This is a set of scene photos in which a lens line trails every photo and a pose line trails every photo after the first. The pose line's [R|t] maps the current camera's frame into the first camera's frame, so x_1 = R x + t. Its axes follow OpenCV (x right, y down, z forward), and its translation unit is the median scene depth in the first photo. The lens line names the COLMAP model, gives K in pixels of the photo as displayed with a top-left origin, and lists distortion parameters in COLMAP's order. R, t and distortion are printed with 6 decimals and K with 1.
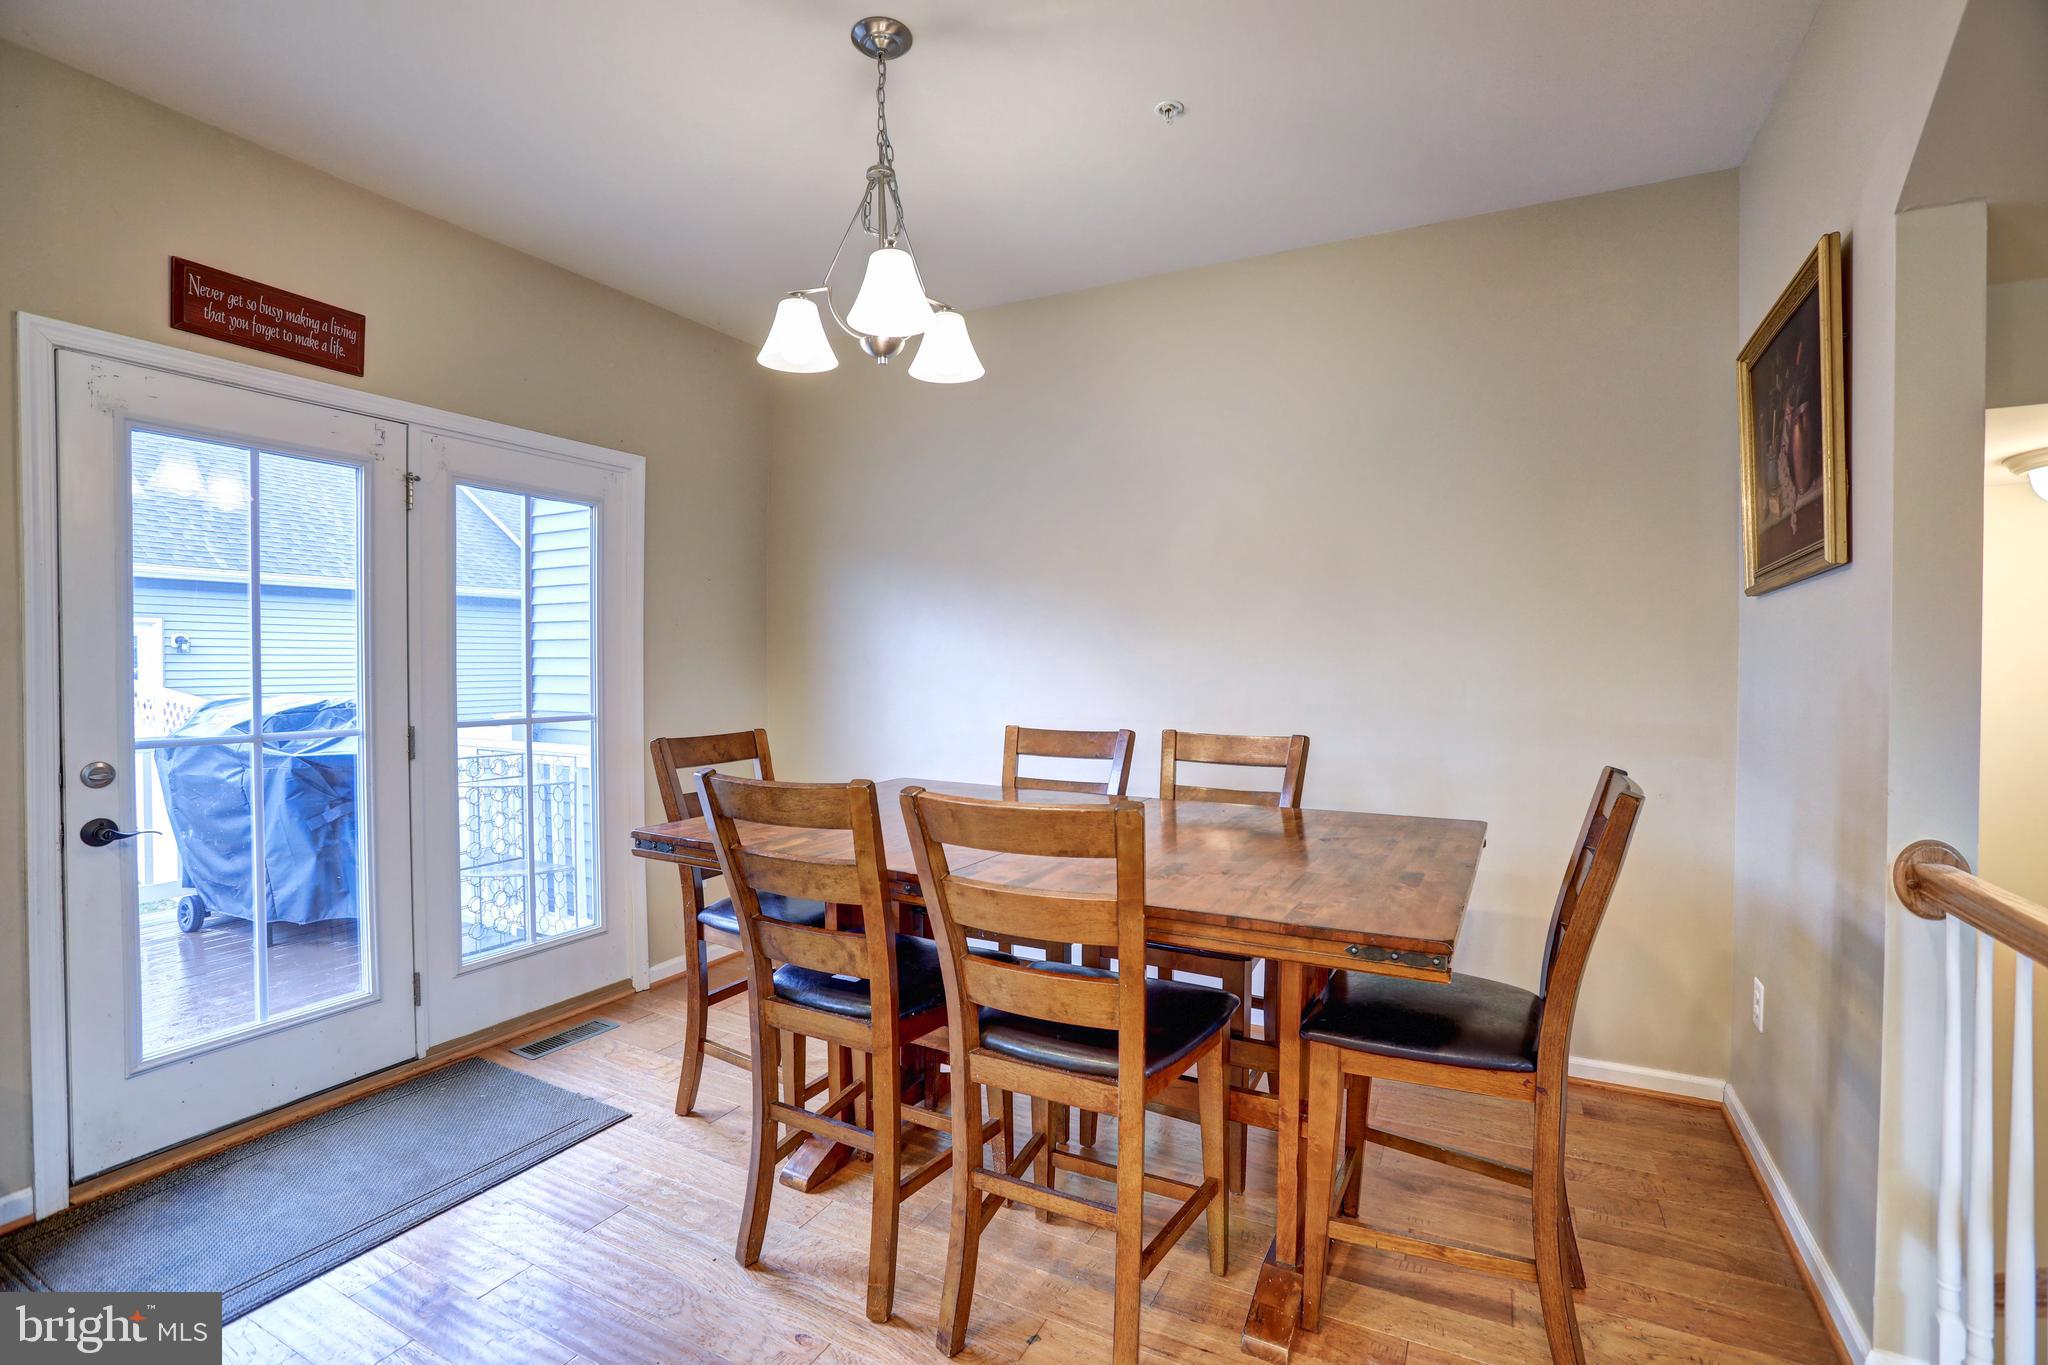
lens RADIAL K [[923.7, 0, 1024.0], [0, 923.7, 682.5], [0, 0, 1]] dist [-0.065153, 0.023140]
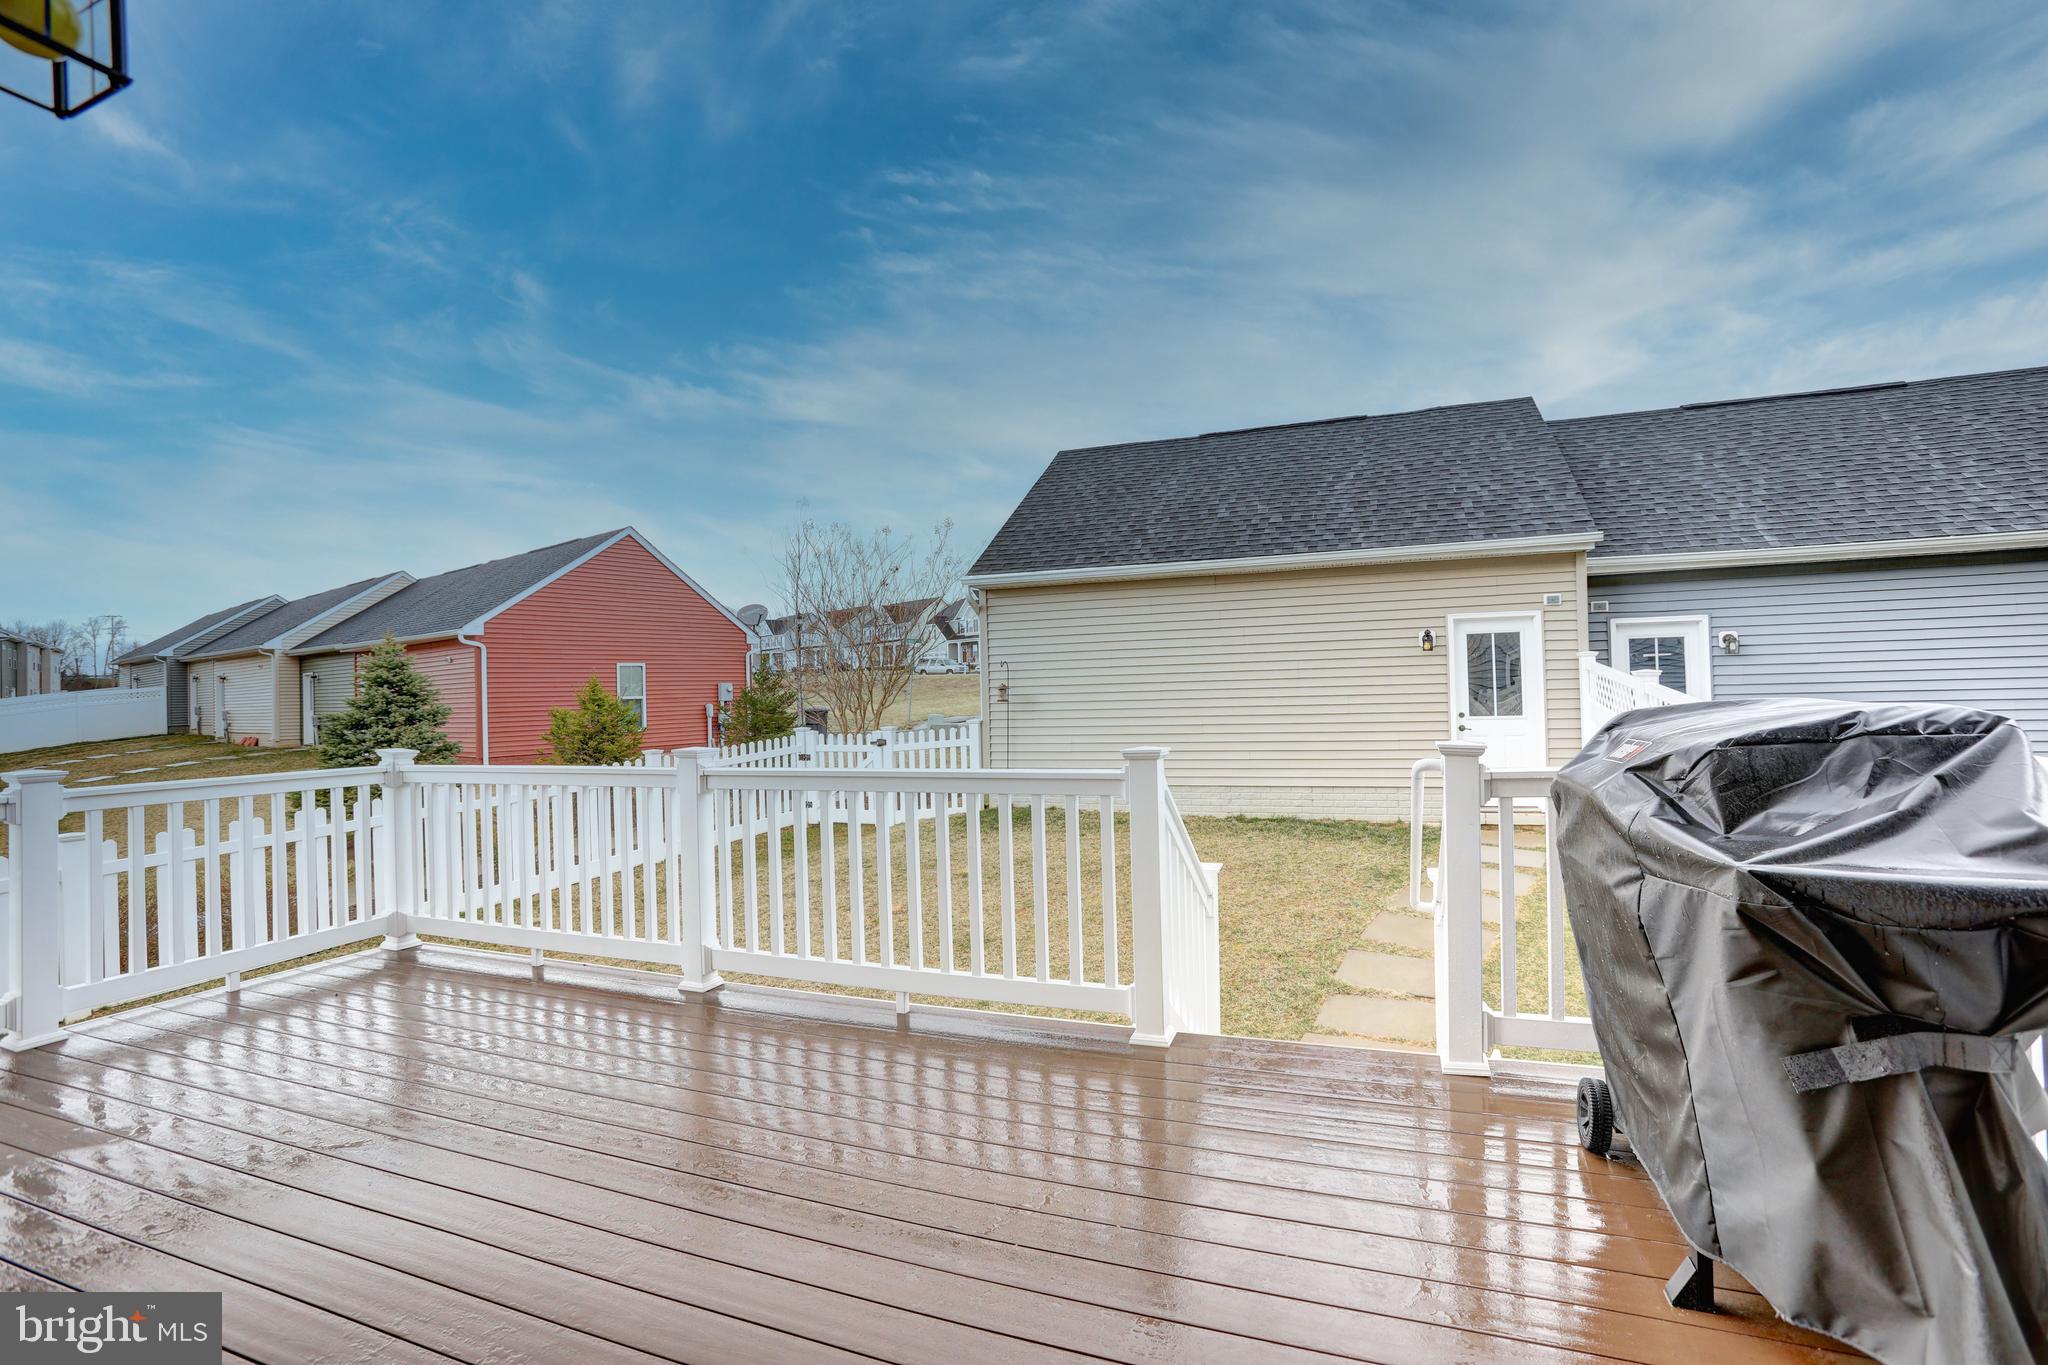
lens RADIAL K [[923.7, 0, 1024.0], [0, 923.7, 682.5], [0, 0, 1]] dist [-0.065153, 0.023140]
pose [[0.107422, -0.016418, -0.994078, -0.447936], [0.004116, 0.999862, -0.016069, 0.012209], [0.994205, -0.002365, 0.107475, 0.611282]]
